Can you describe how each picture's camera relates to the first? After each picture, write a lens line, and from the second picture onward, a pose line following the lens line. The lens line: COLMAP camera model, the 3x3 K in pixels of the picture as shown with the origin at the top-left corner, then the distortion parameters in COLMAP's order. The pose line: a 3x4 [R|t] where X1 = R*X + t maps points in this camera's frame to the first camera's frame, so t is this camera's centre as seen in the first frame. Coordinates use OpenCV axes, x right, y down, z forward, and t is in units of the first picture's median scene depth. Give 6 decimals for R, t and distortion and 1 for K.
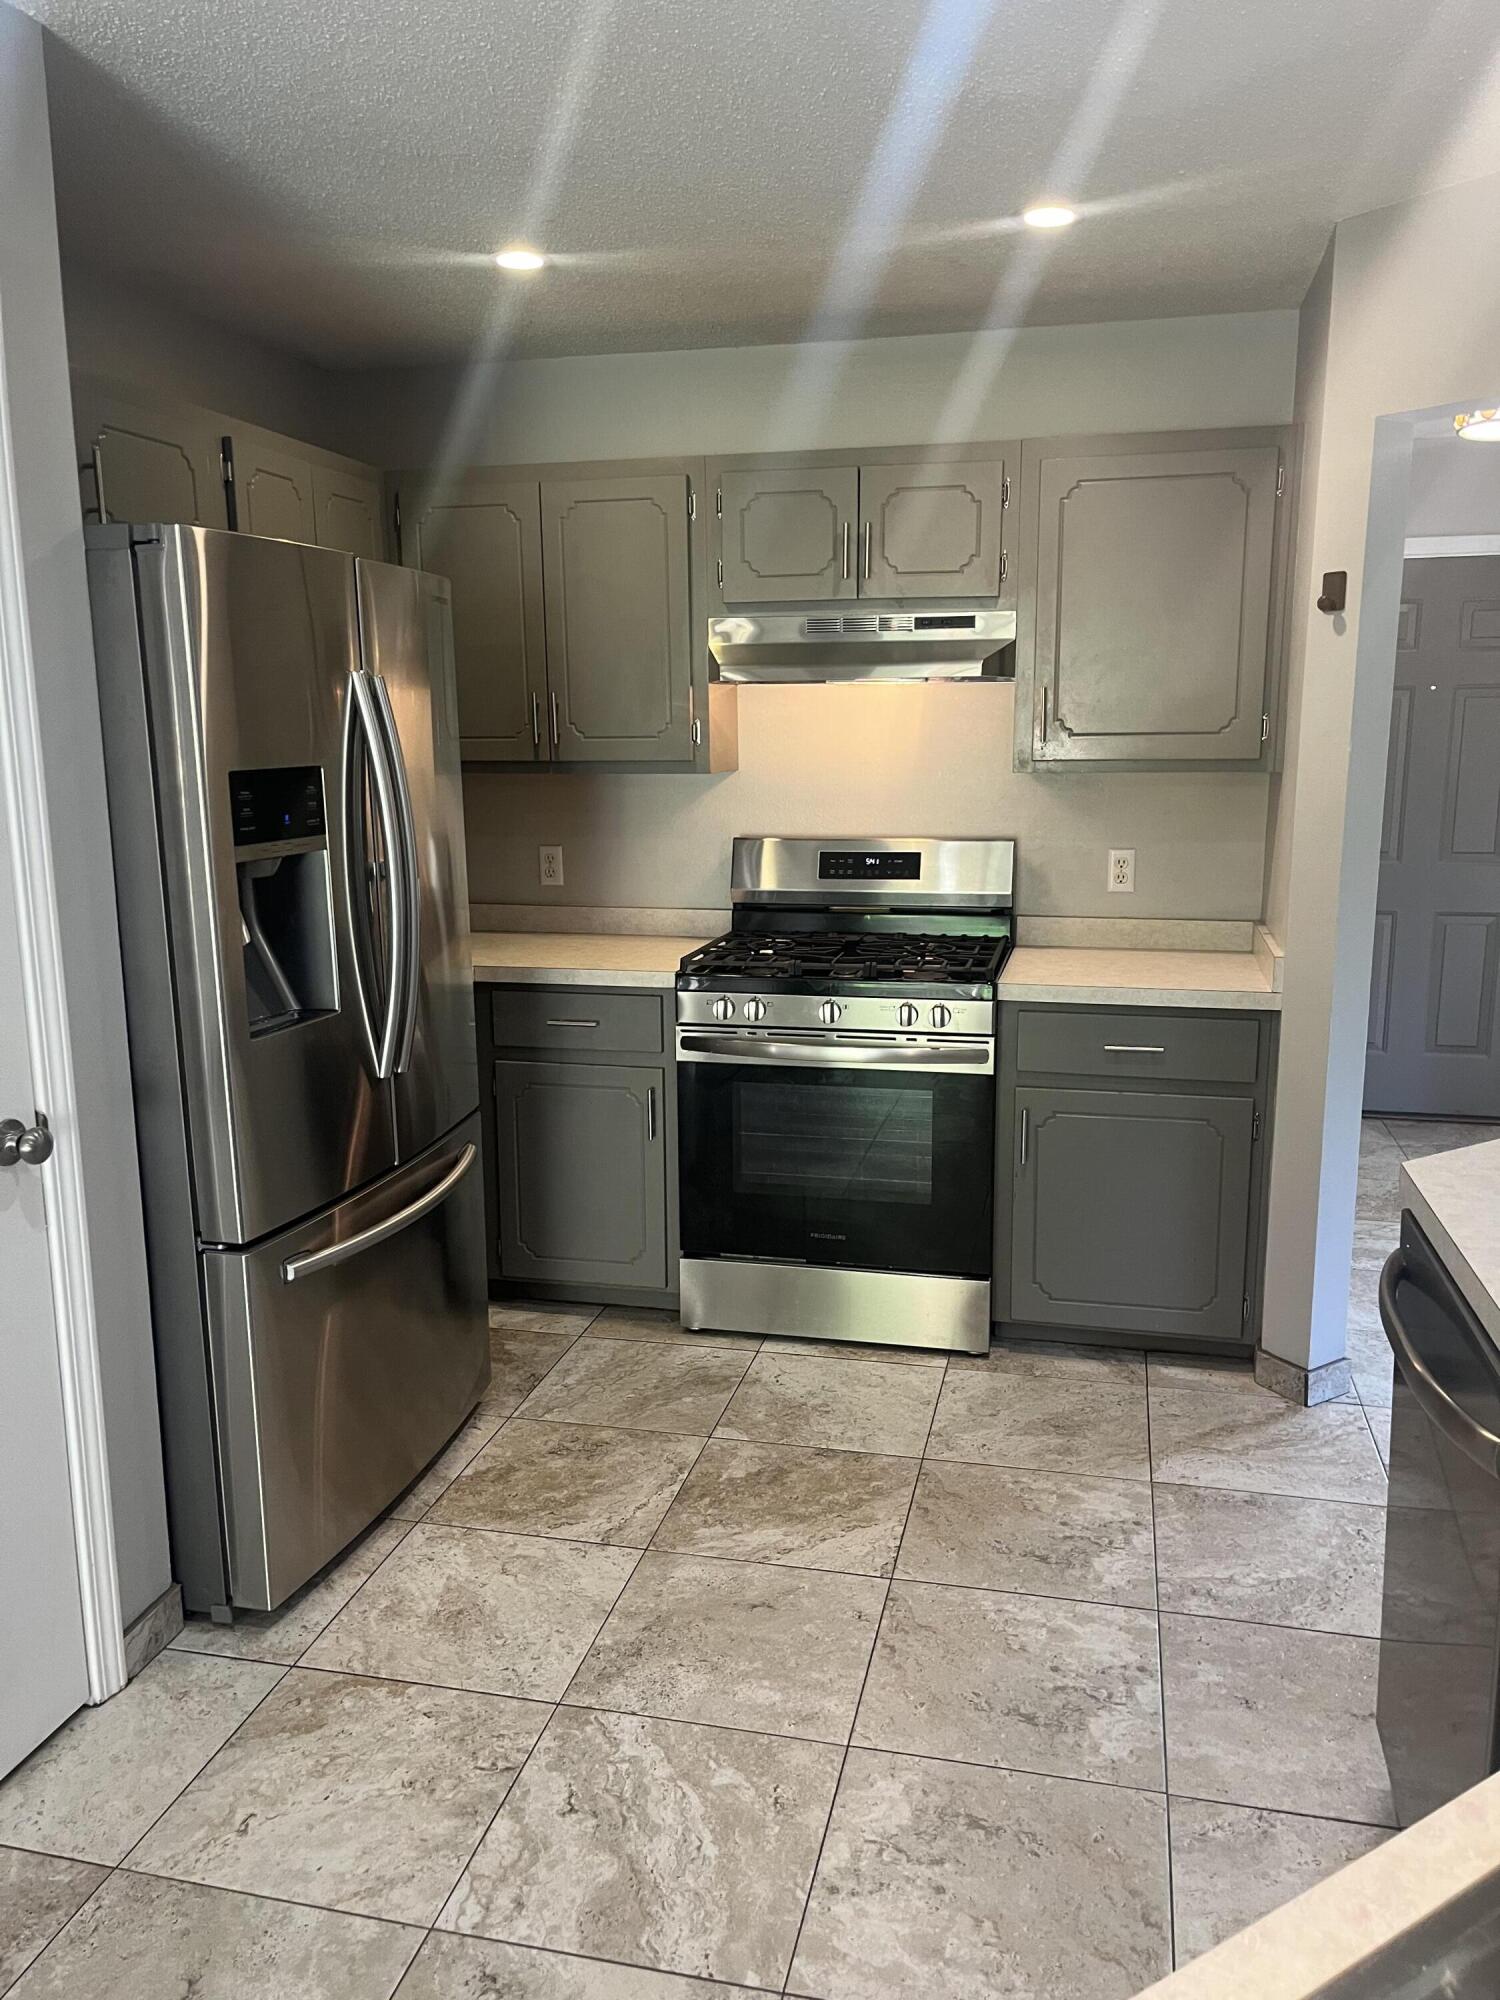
lens RADIAL K [[1515.6, 0, 739.9], [0, 1515.6, 1034.2], [0, 0, 1]] dist [0.060620, -0.104639]
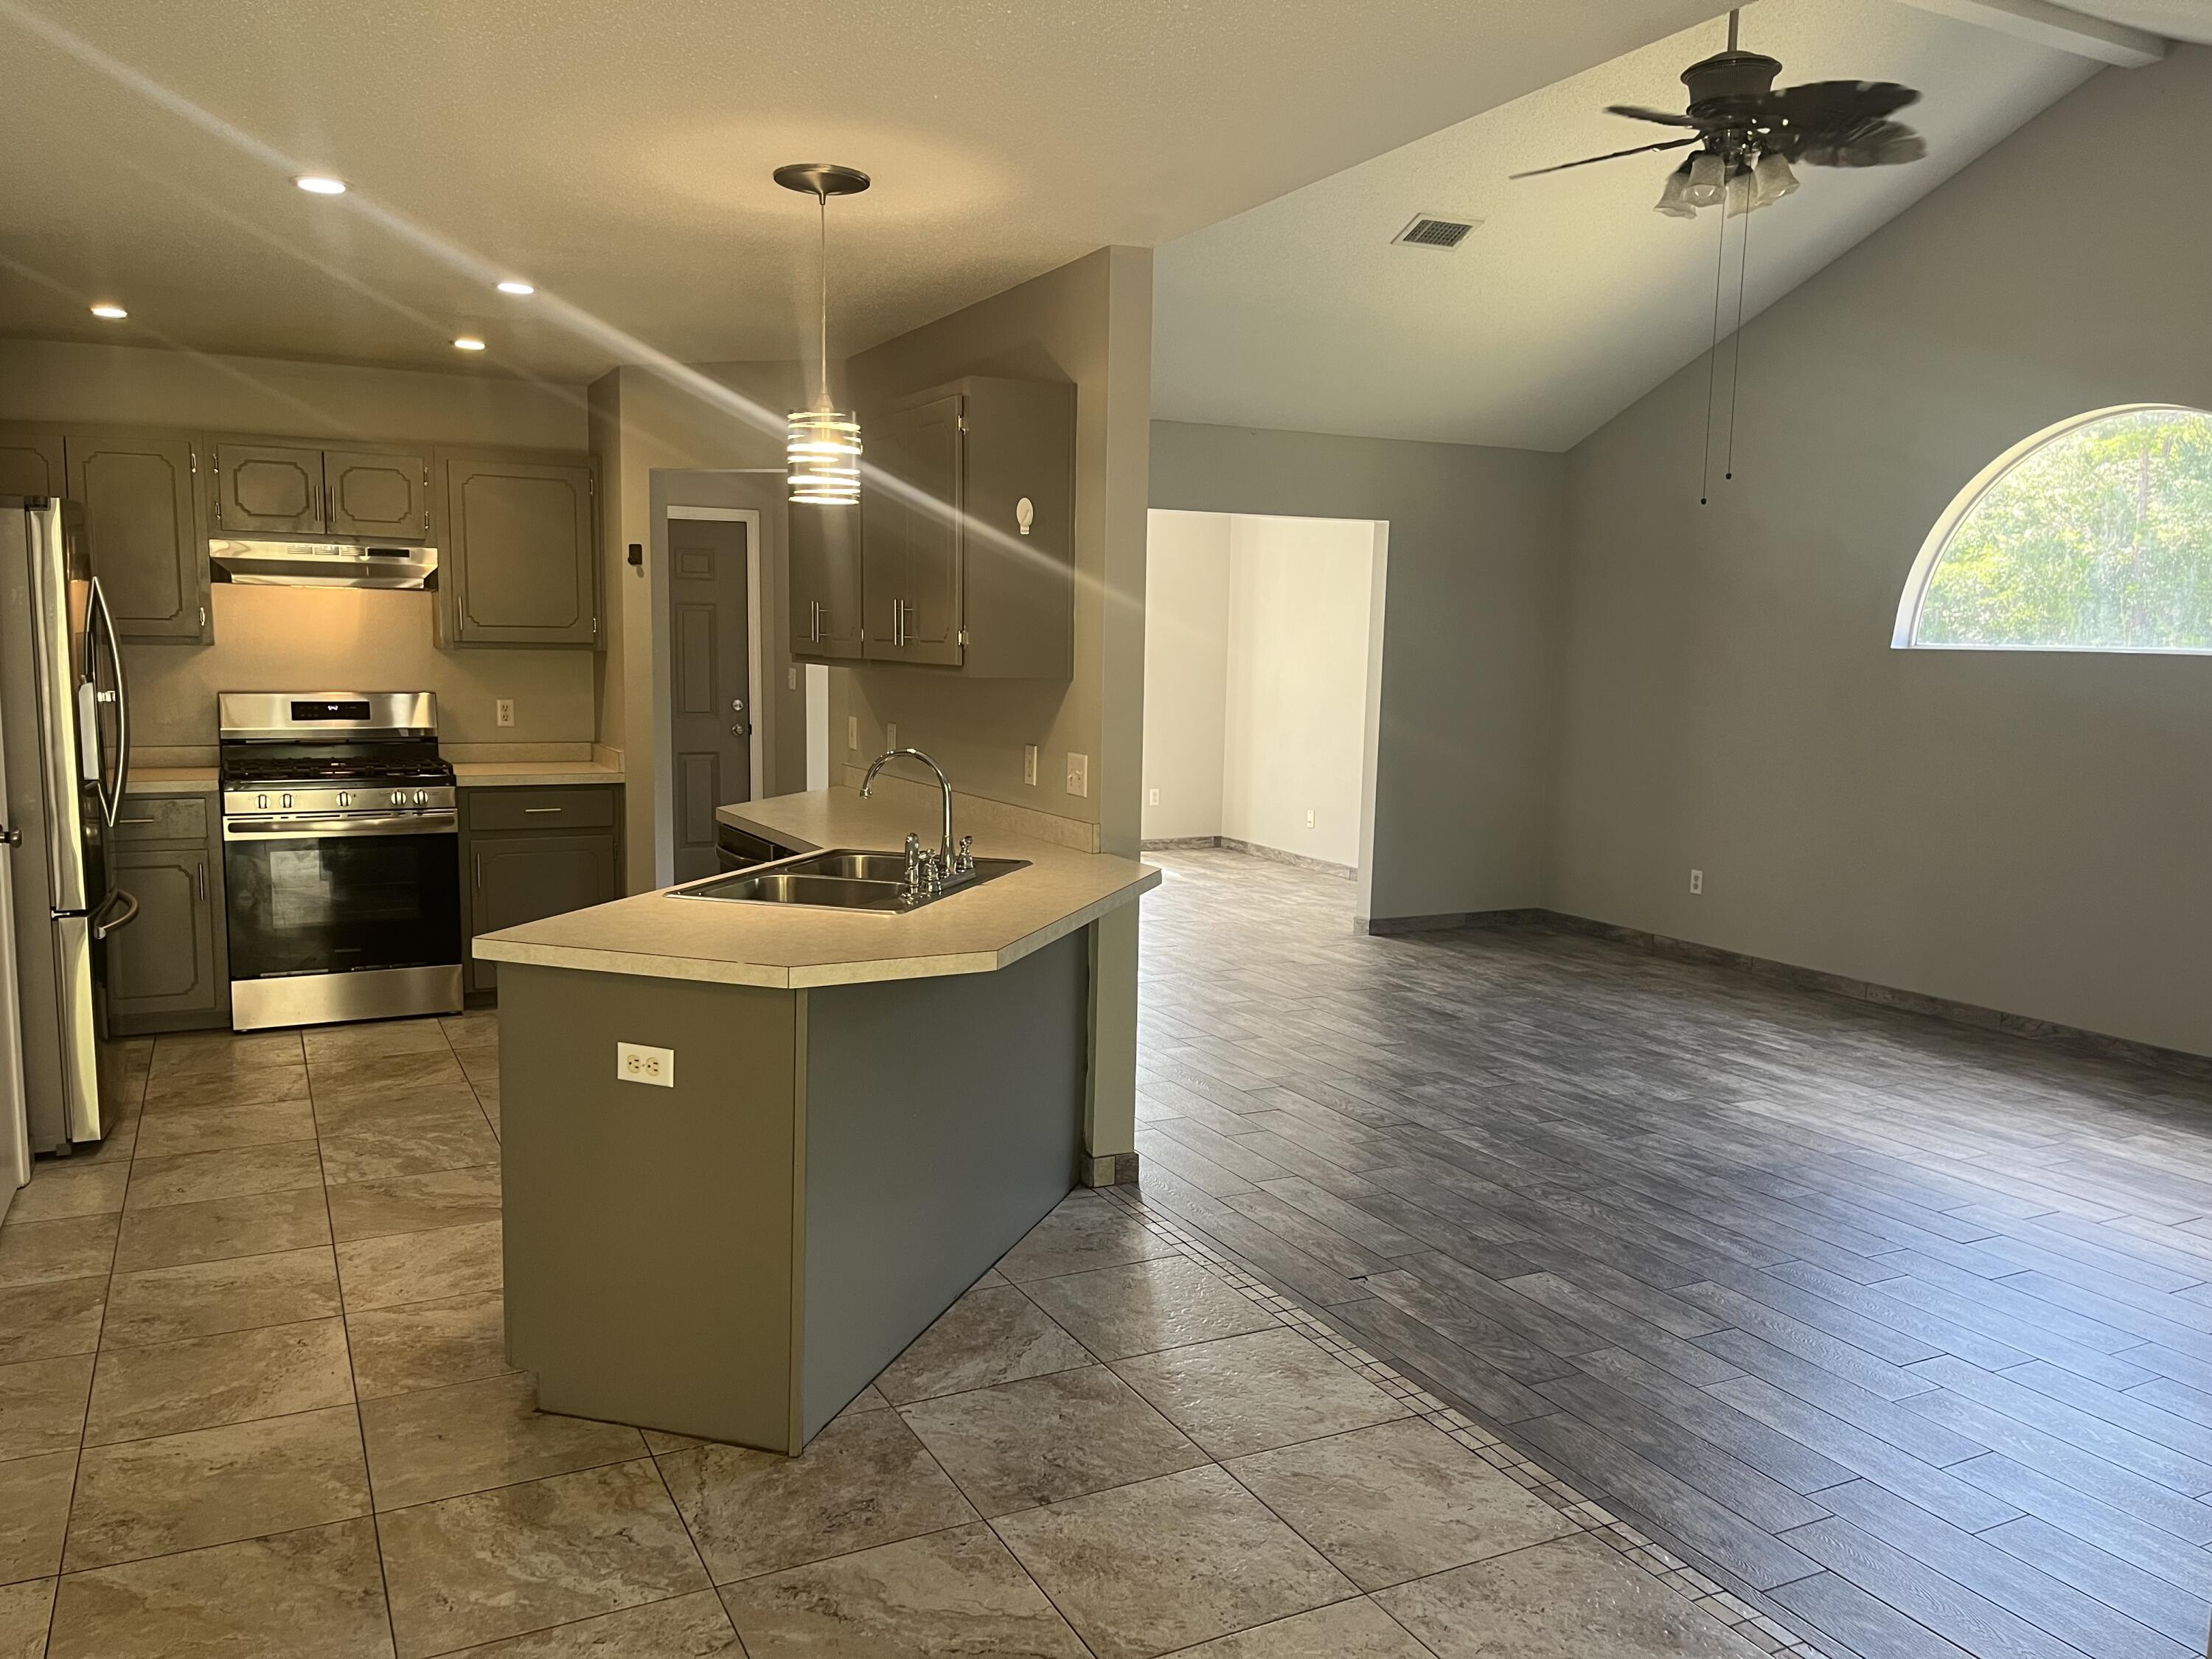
lens RADIAL K [[1676.3, 0, 1106.0], [0, 1676.3, 829.5], [0, 0, 1]] dist [0.060620, -0.104639]
pose [[0.759528, -0.053535, 0.648268, -0.470543], [0.106957, 0.993321, -0.043284, 0.174959], [-0.641621, 0.102212, 0.760181, -0.804745]]
